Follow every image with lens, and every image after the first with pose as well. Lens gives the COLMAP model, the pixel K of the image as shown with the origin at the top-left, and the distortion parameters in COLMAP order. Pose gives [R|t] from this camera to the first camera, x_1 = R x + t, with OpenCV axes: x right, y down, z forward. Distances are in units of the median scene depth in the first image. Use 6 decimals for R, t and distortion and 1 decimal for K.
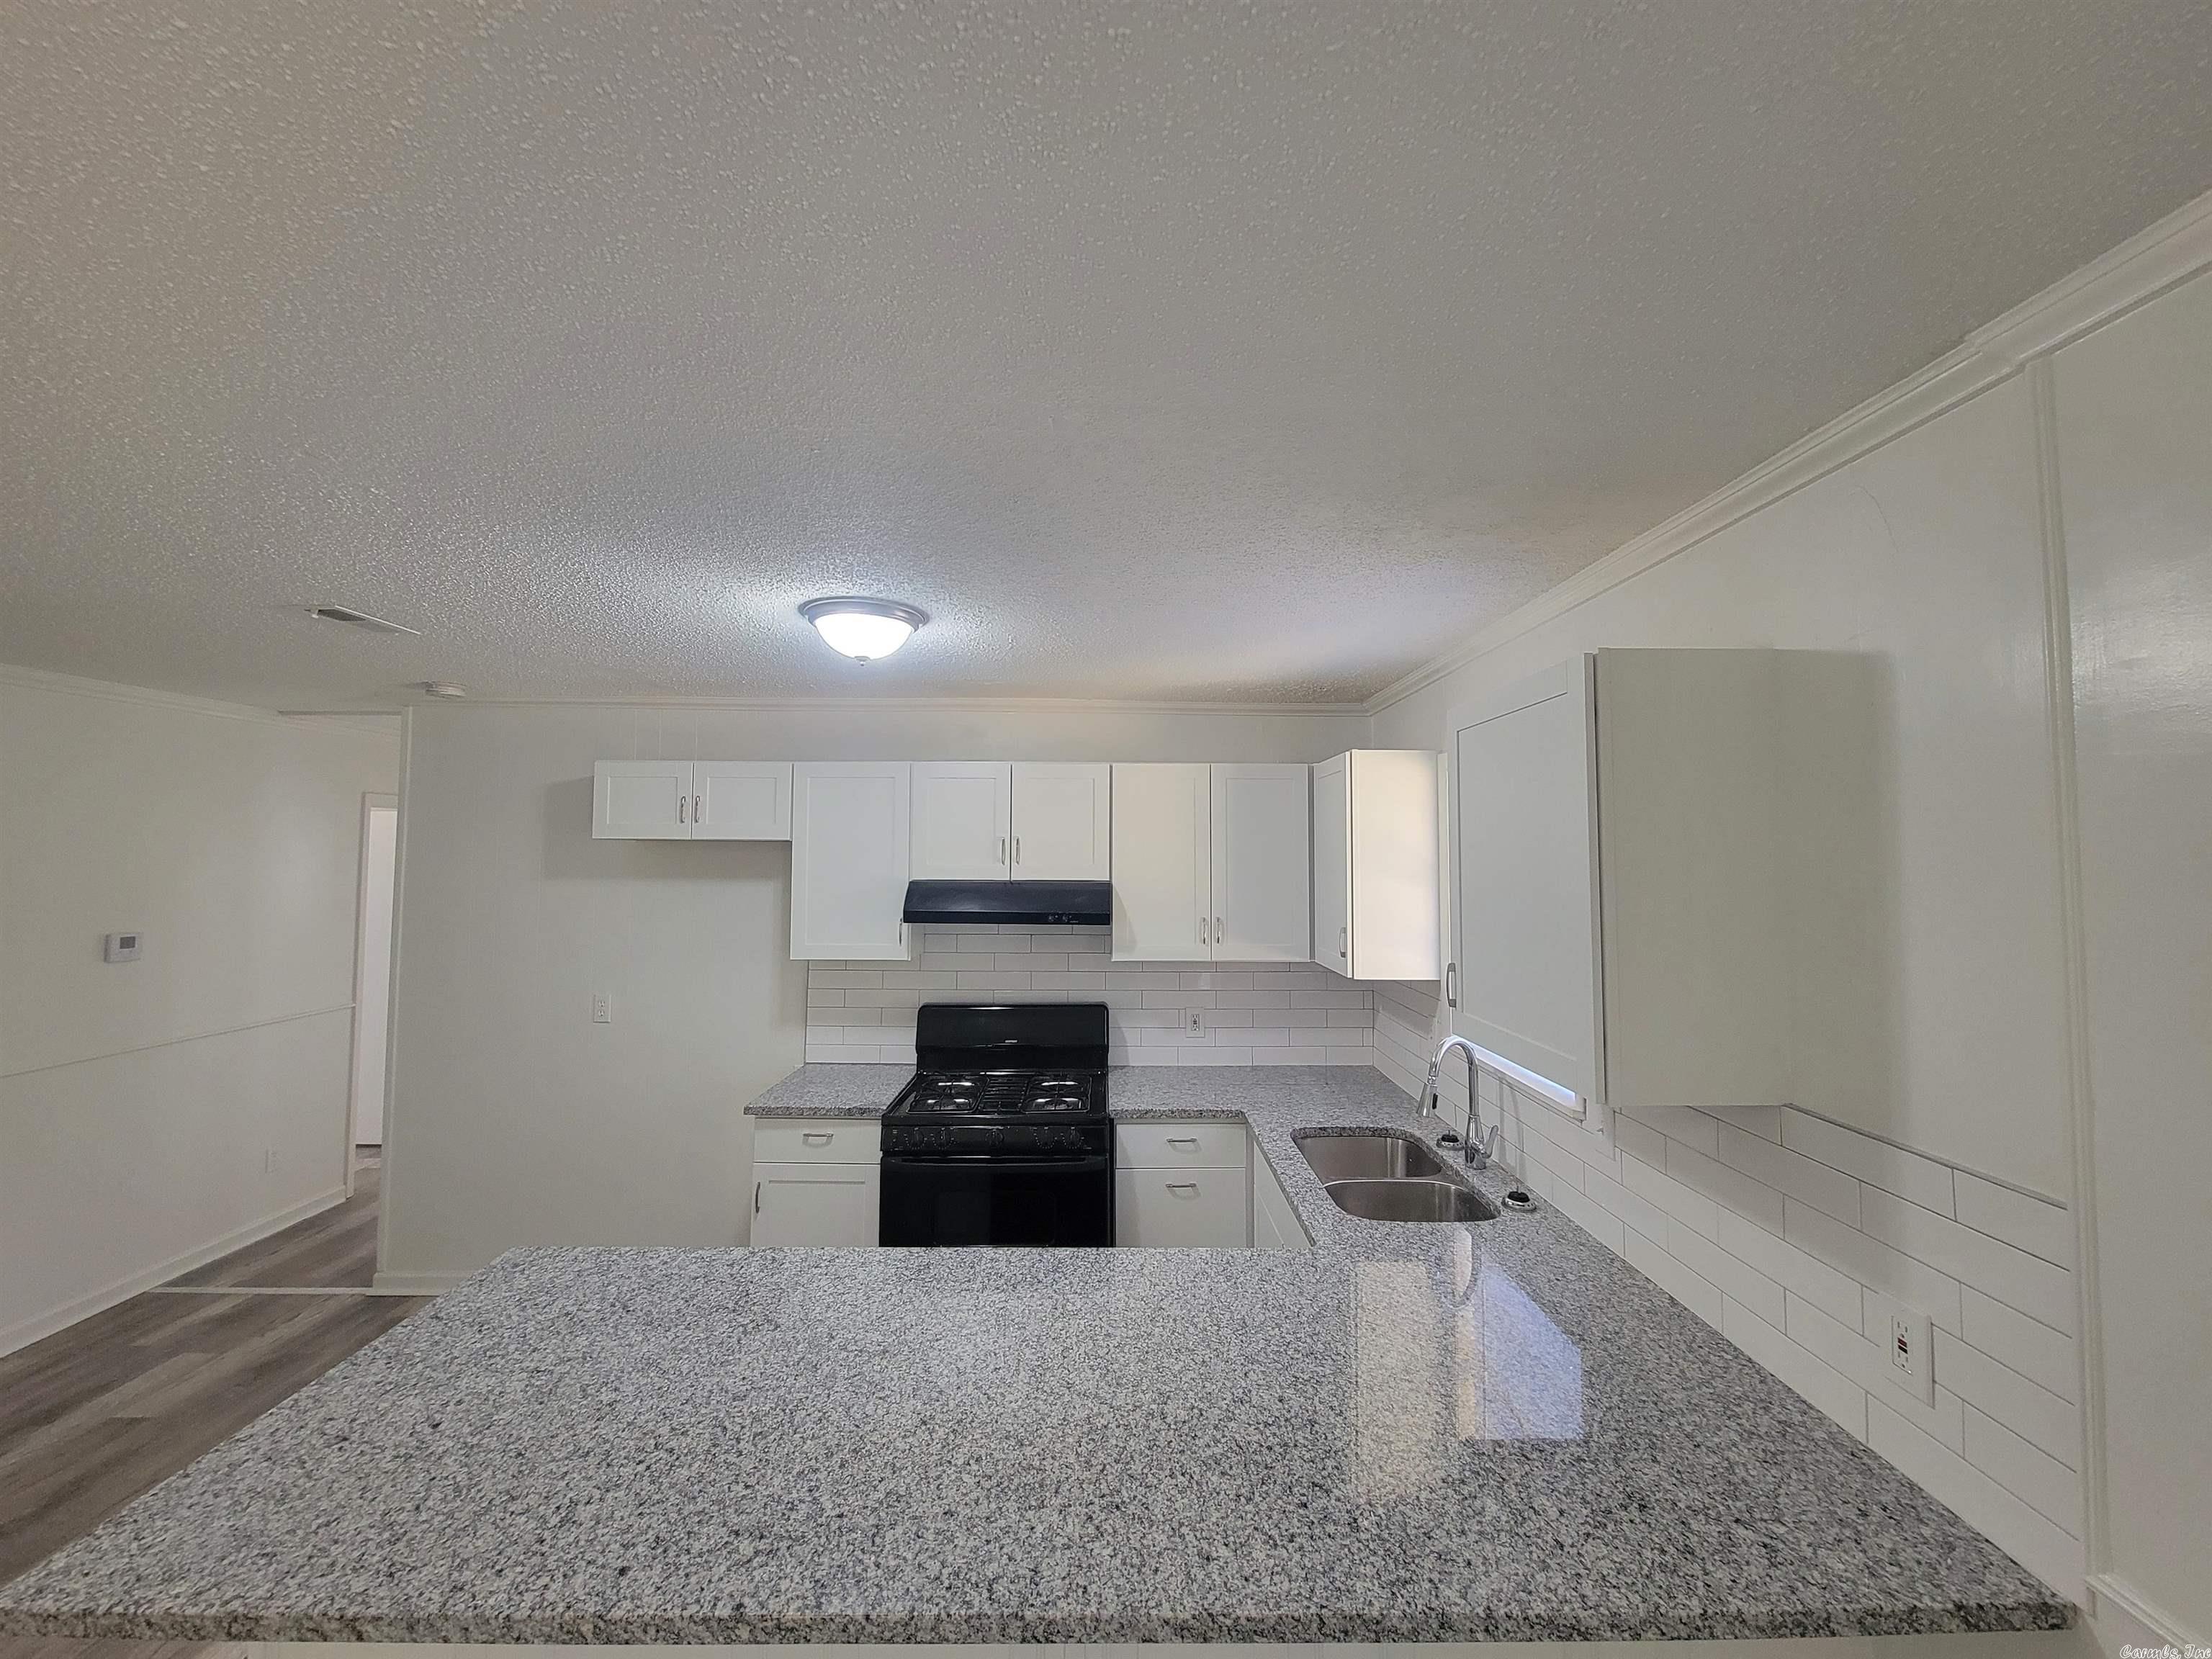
lens RADIAL K [[903.5, 0, 1106.7], [0, 903.5, 810.3], [0, 0, 1]] dist [0.003934, -0.005883]
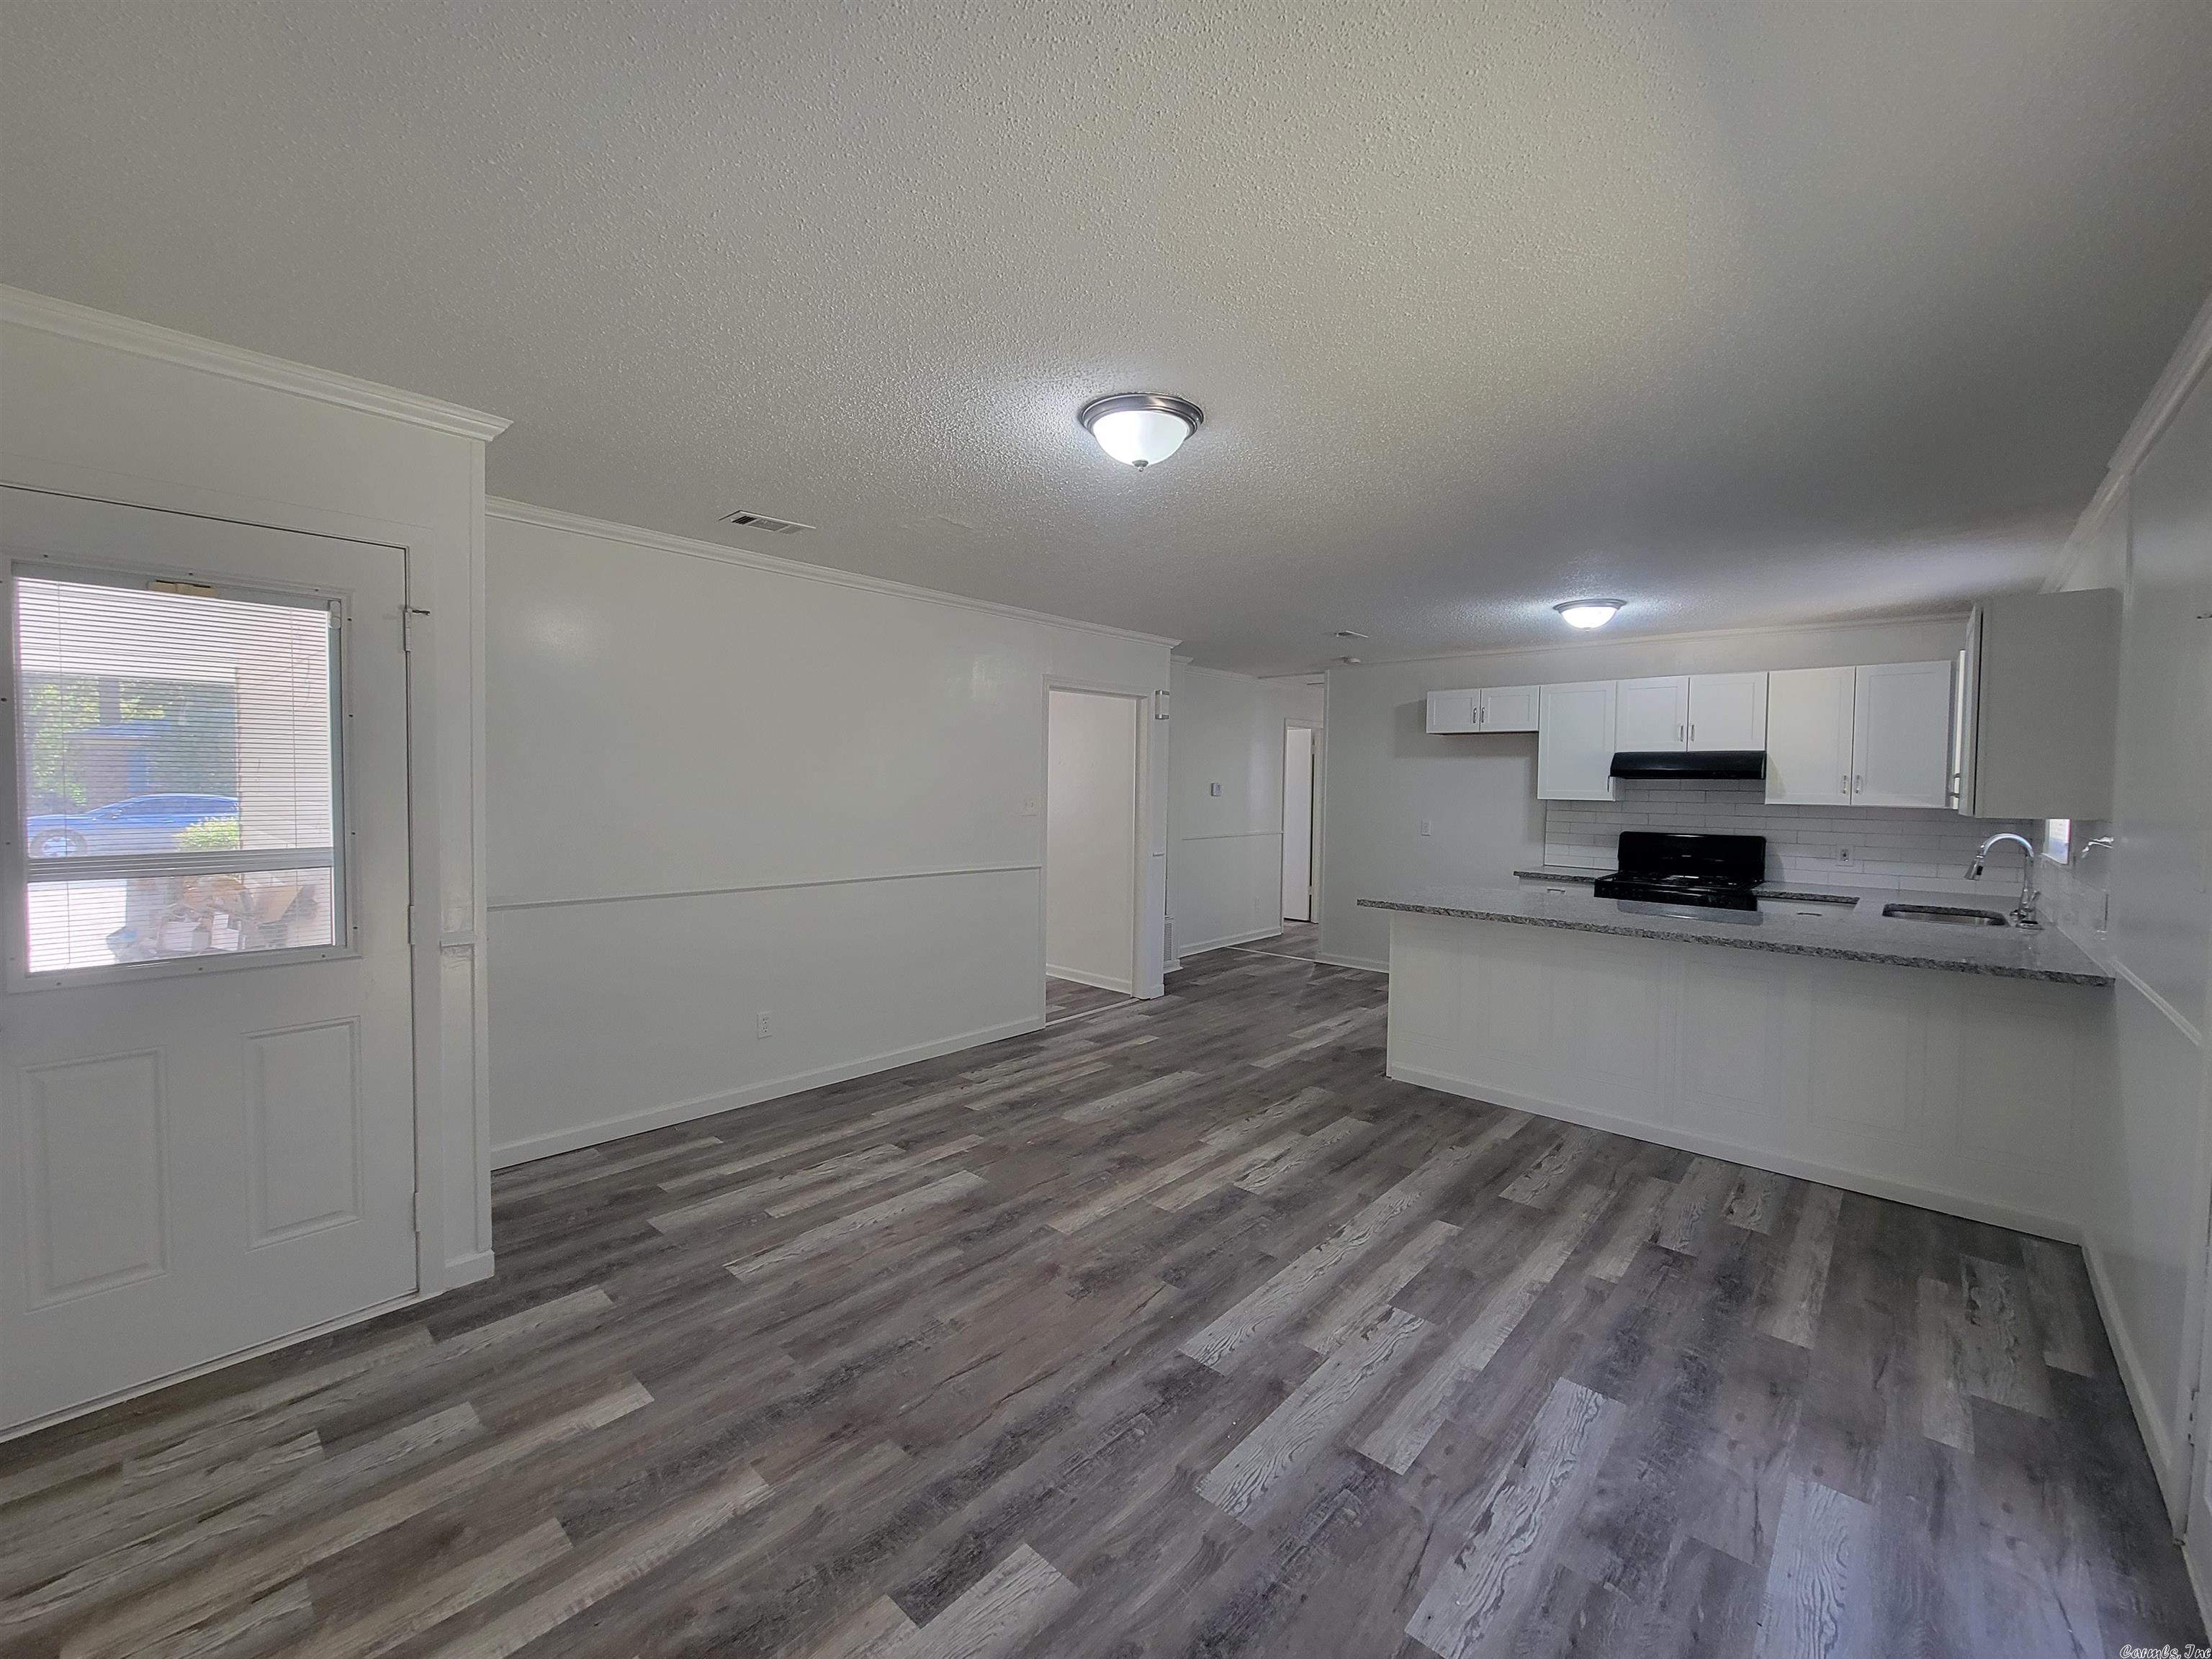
lens RADIAL K [[903.5, 0, 1103.0], [0, 903.5, 811.2], [0, 0, 1]] dist [0.003934, -0.005883]
pose [[0.739366, 0.027437, -0.672745, 0.203285], [0.023558, 0.997503, 0.066574, 0.052341], [0.672892, -0.065071, 0.736874, -0.848302]]
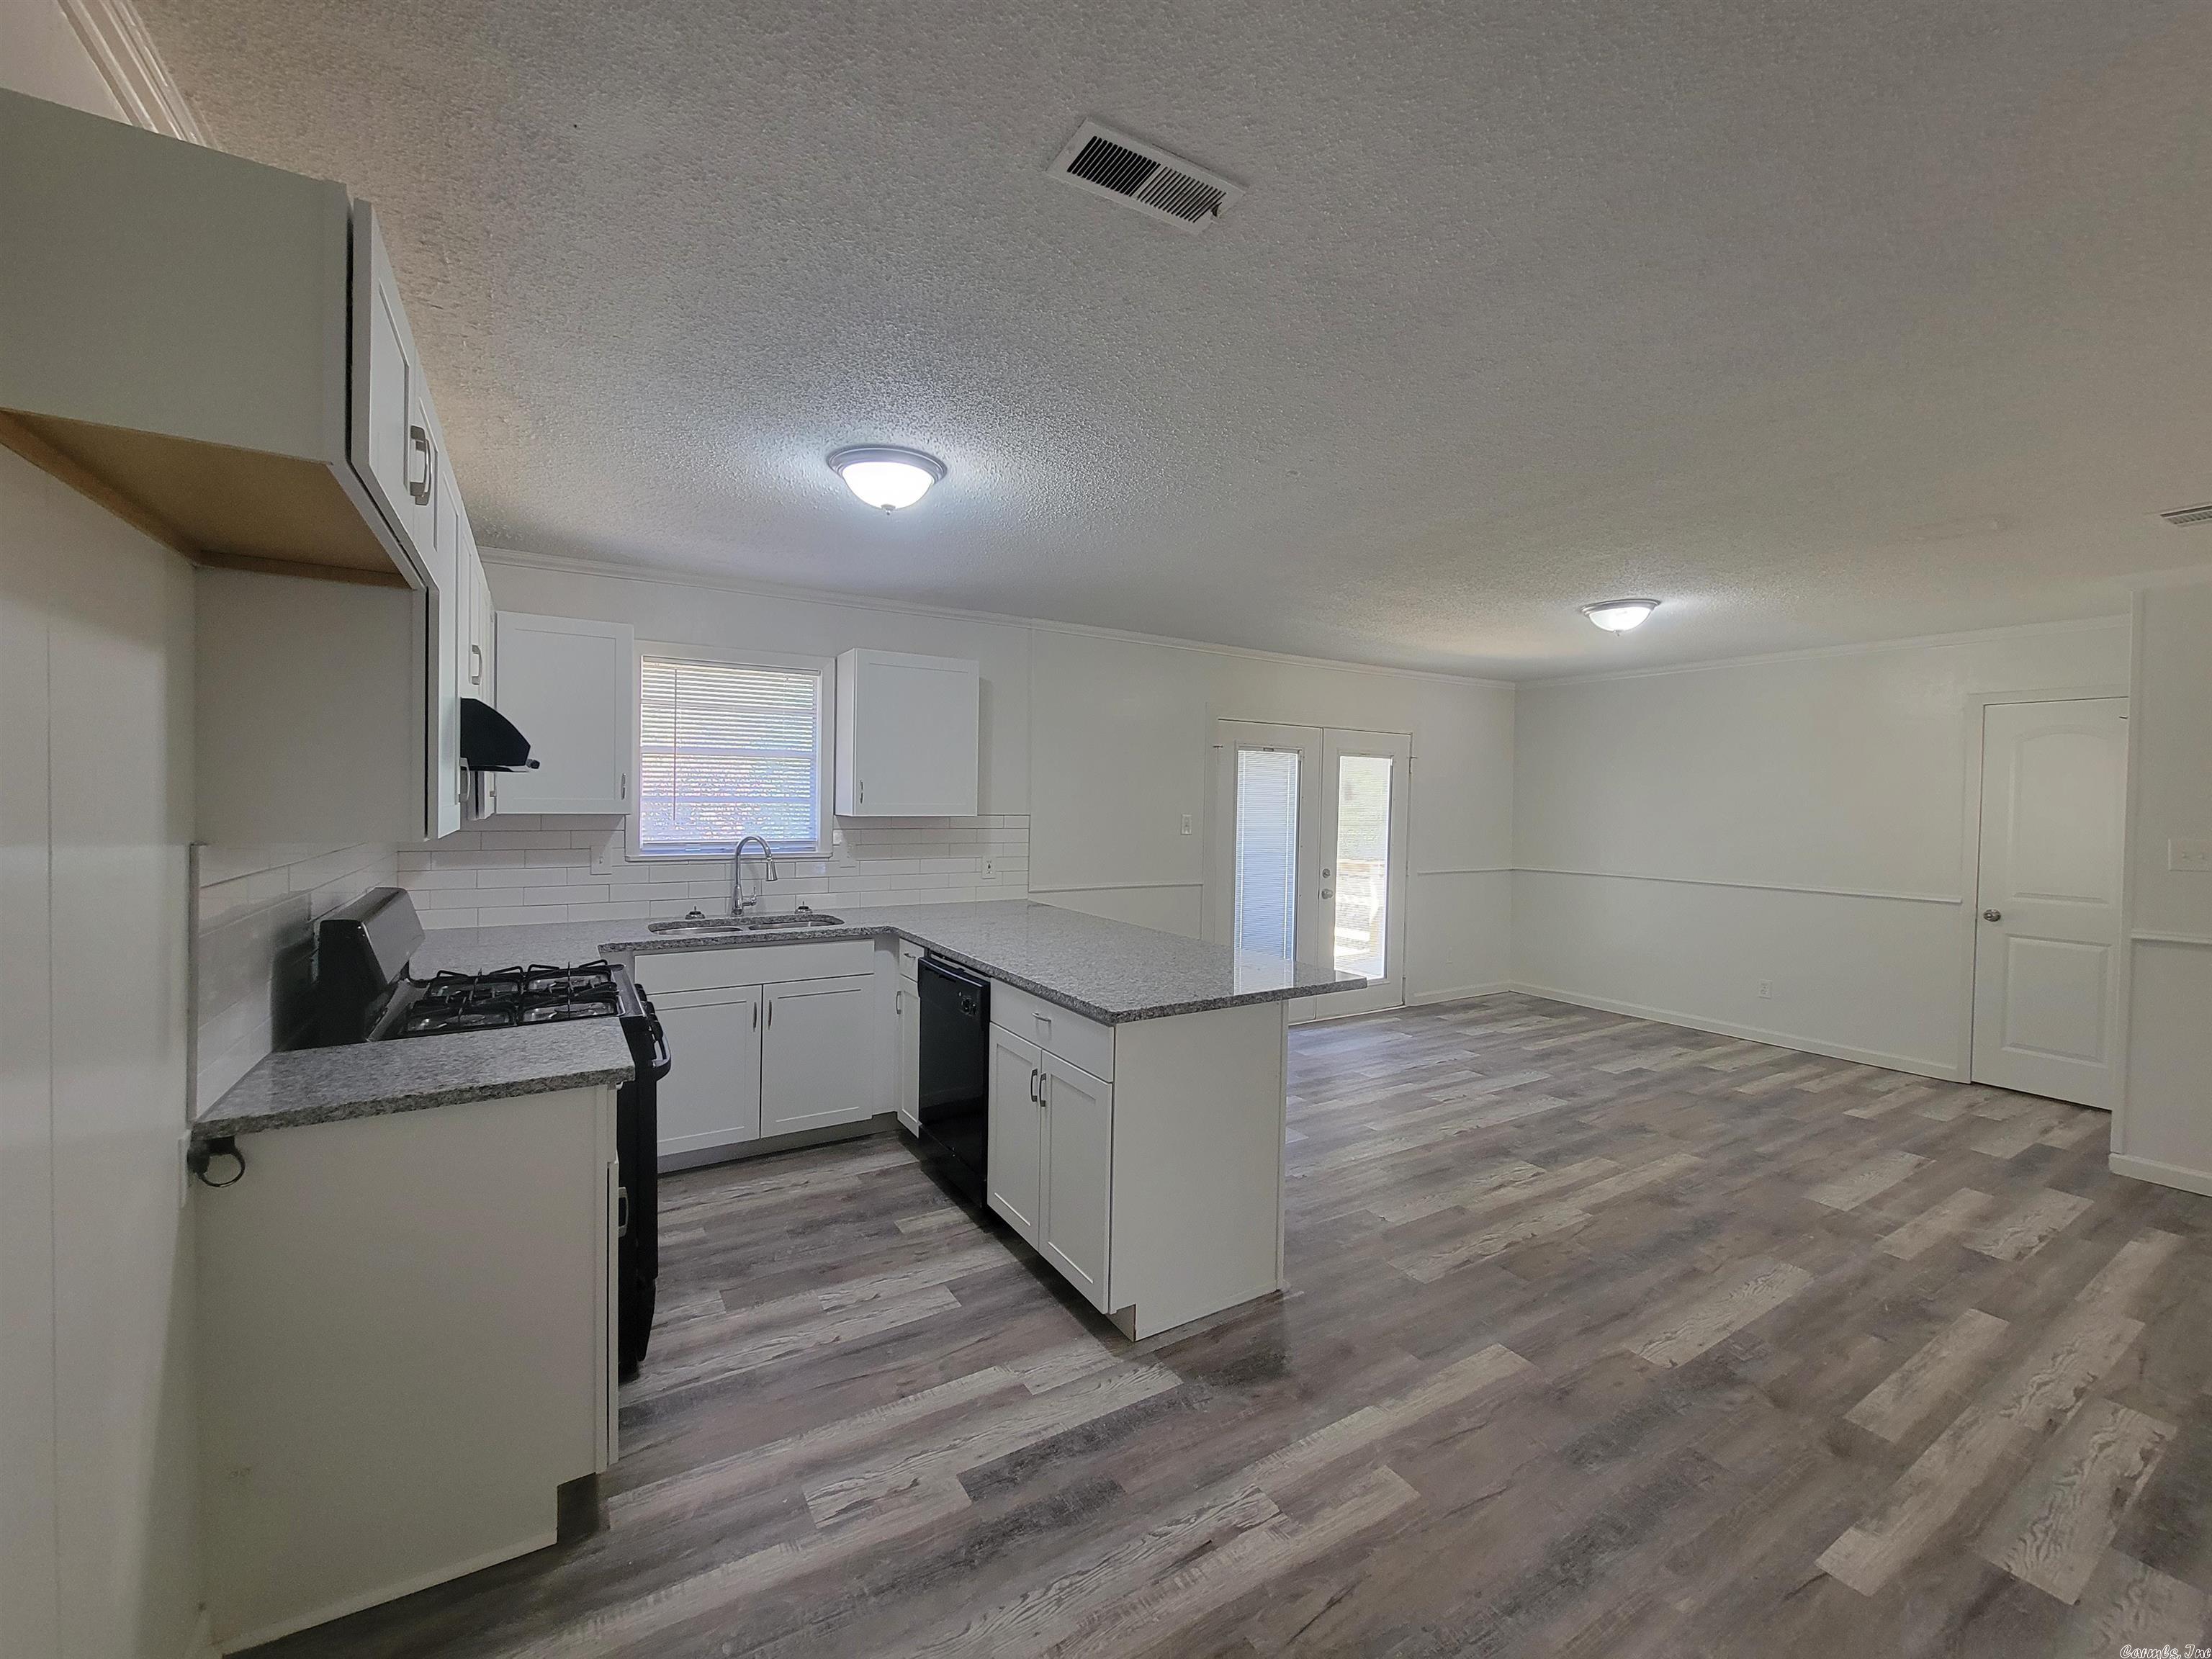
lens RADIAL K [[903.5, 0, 1096.6], [0, 903.5, 814.7], [0, 0, 1]] dist [0.003934, -0.005883]
pose [[-0.518635, -0.029577, 0.854484, -2.021680], [-0.062478, 0.998041, -0.003375, 0.207617], [-0.852710, -0.055137, -0.519467, 2.623679]]
